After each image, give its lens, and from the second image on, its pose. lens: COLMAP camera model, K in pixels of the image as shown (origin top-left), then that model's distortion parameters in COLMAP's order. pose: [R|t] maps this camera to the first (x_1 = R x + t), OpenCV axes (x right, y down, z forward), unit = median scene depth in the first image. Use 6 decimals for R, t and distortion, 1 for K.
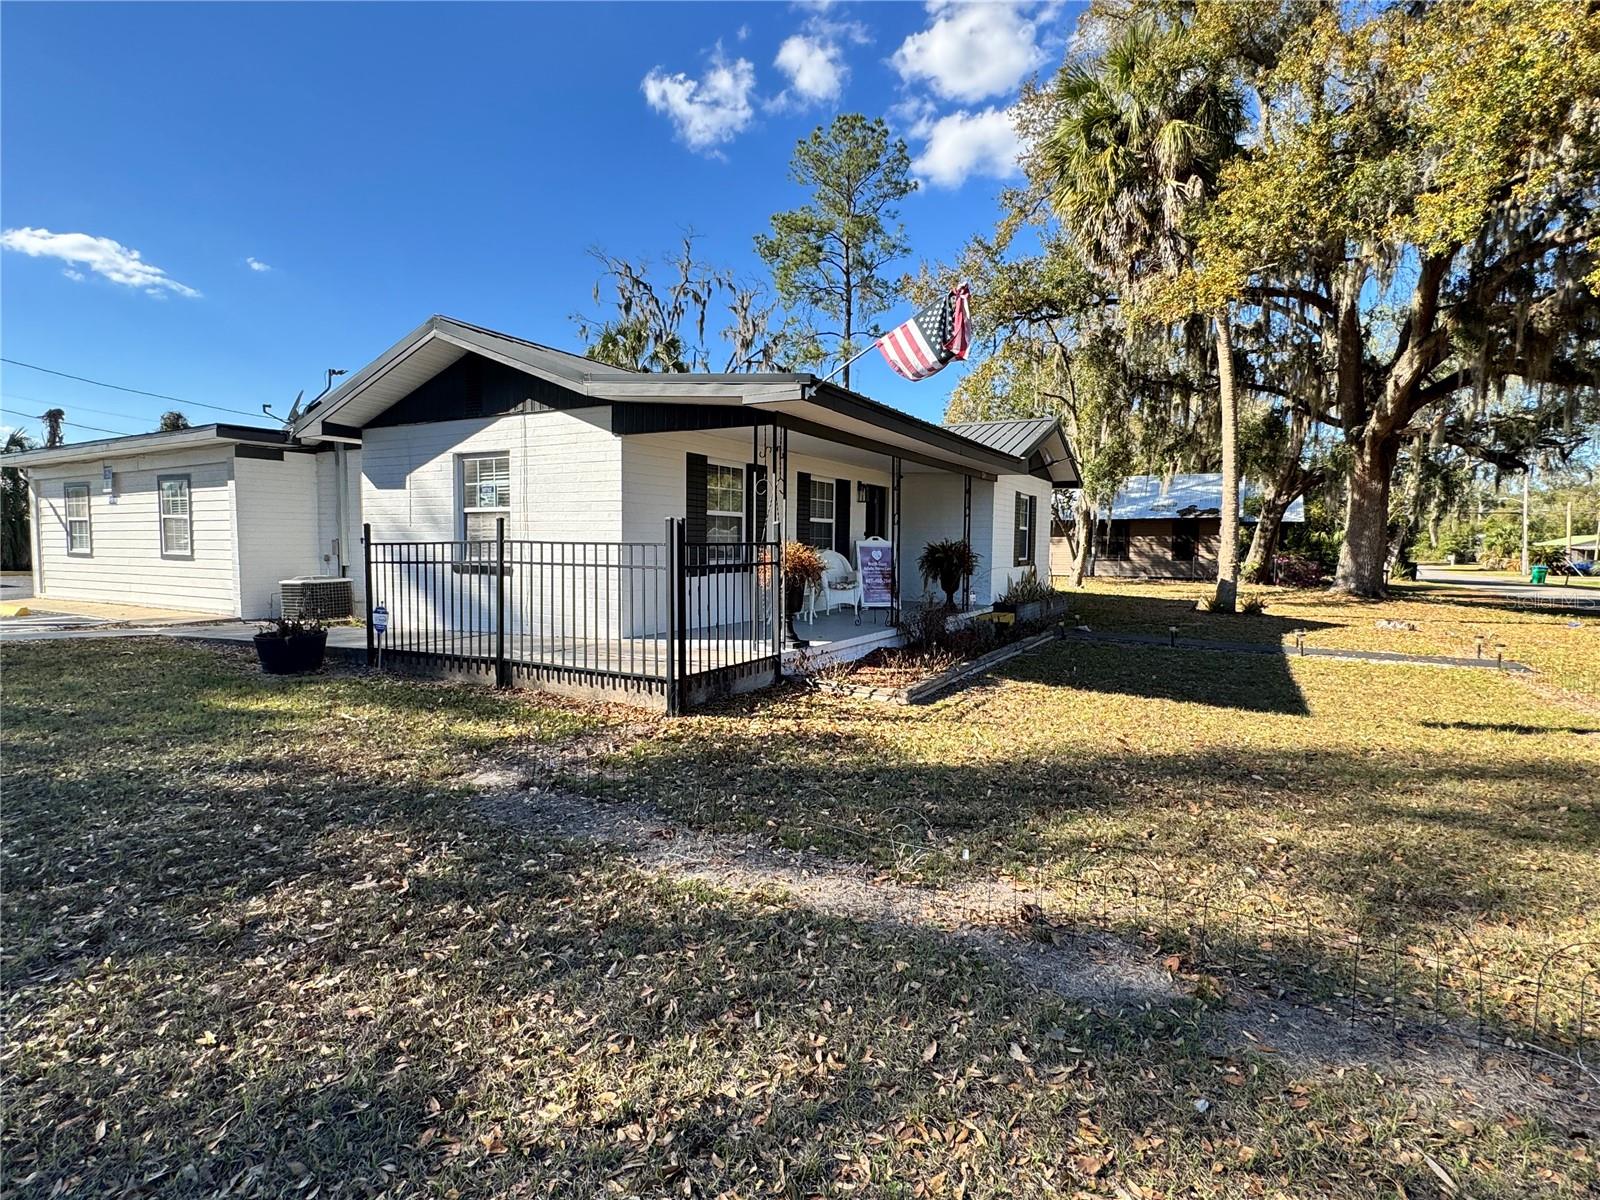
lens RADIAL K [[814.6, 0, 790.3], [0, 814.6, 596.2], [0, 0, 1]] dist [-0.002794, 0.000833]
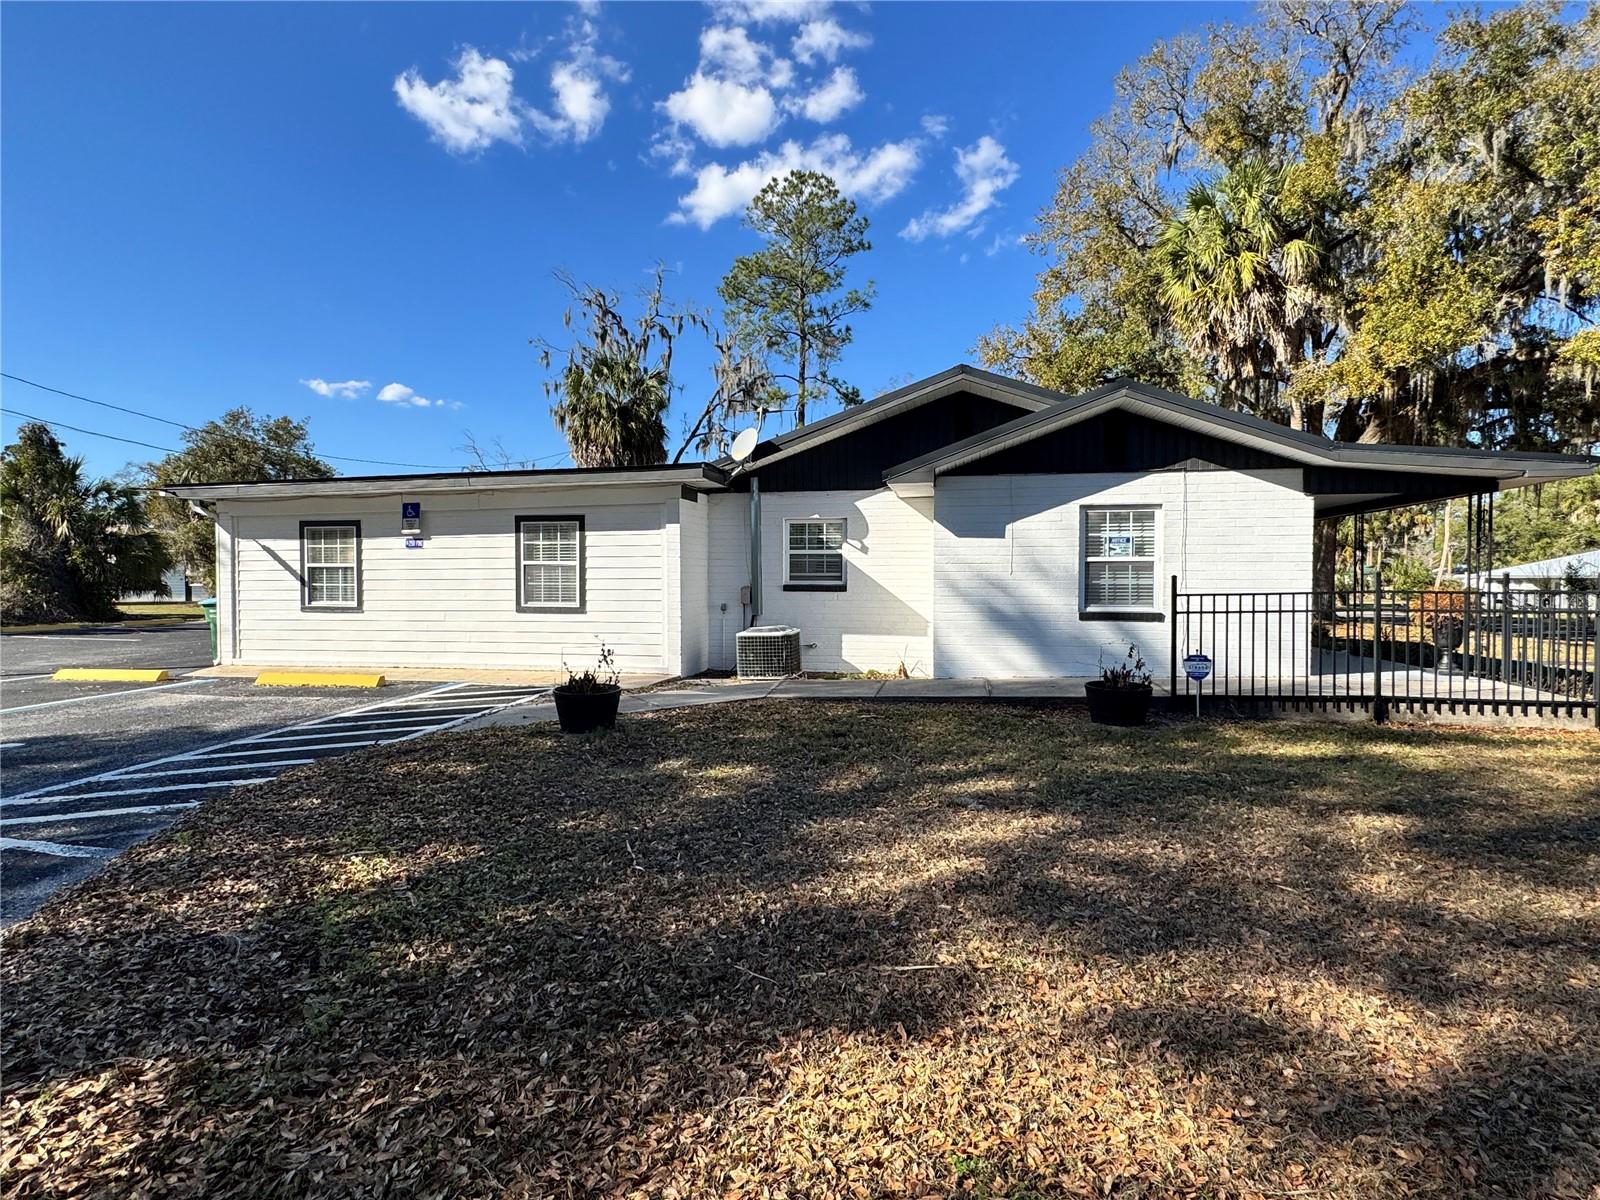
lens RADIAL K [[814.6, 0, 792.4], [0, 814.6, 599.3], [0, 0, 1]] dist [-0.002794, 0.000833]
pose [[0.951767, -0.017986, 0.306293, -1.177853], [0.029484, 0.999022, -0.032955, -0.034799], [-0.305401, 0.040396, 0.951367, 0.140483]]
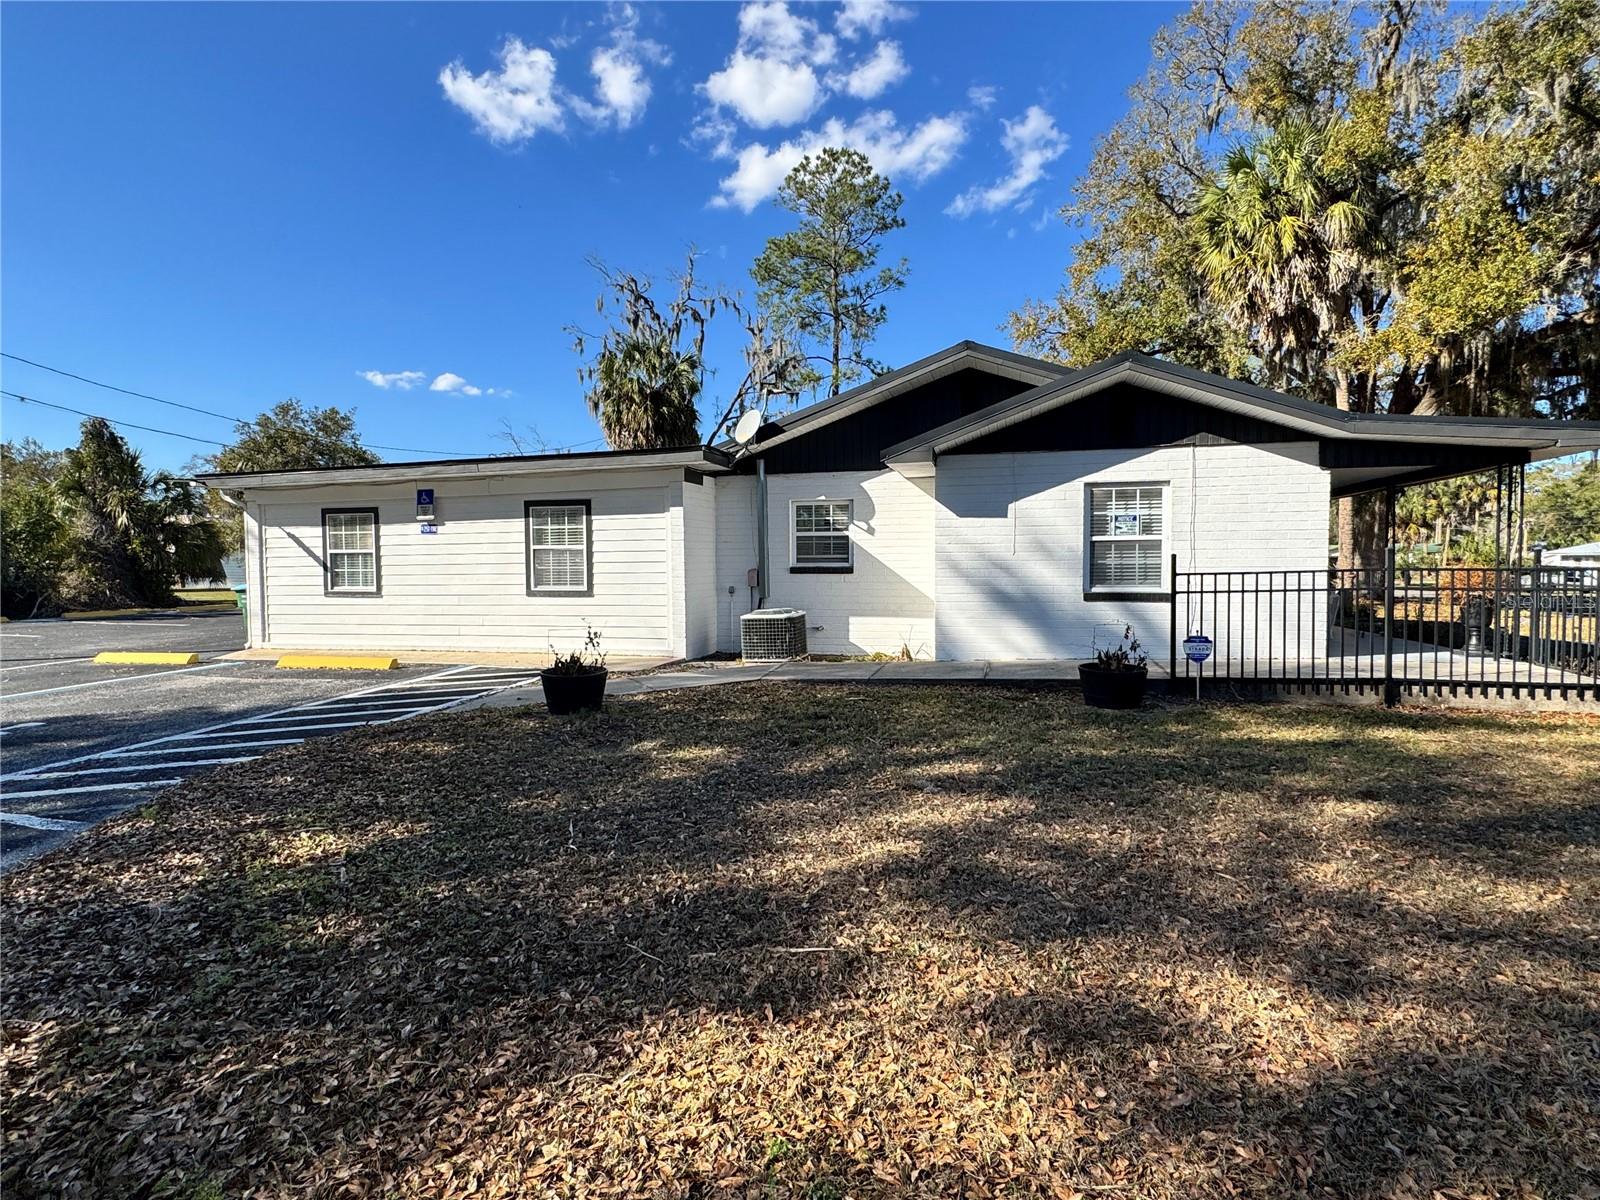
lens RADIAL K [[814.6, 0, 793.2], [0, 814.6, 597.8], [0, 0, 1]] dist [-0.002794, 0.000833]
pose [[0.967407, -0.028706, 0.251596, -1.111975], [0.033878, 0.999294, -0.016247, -0.031035], [-0.250952, 0.024241, 0.967696, 0.125697]]
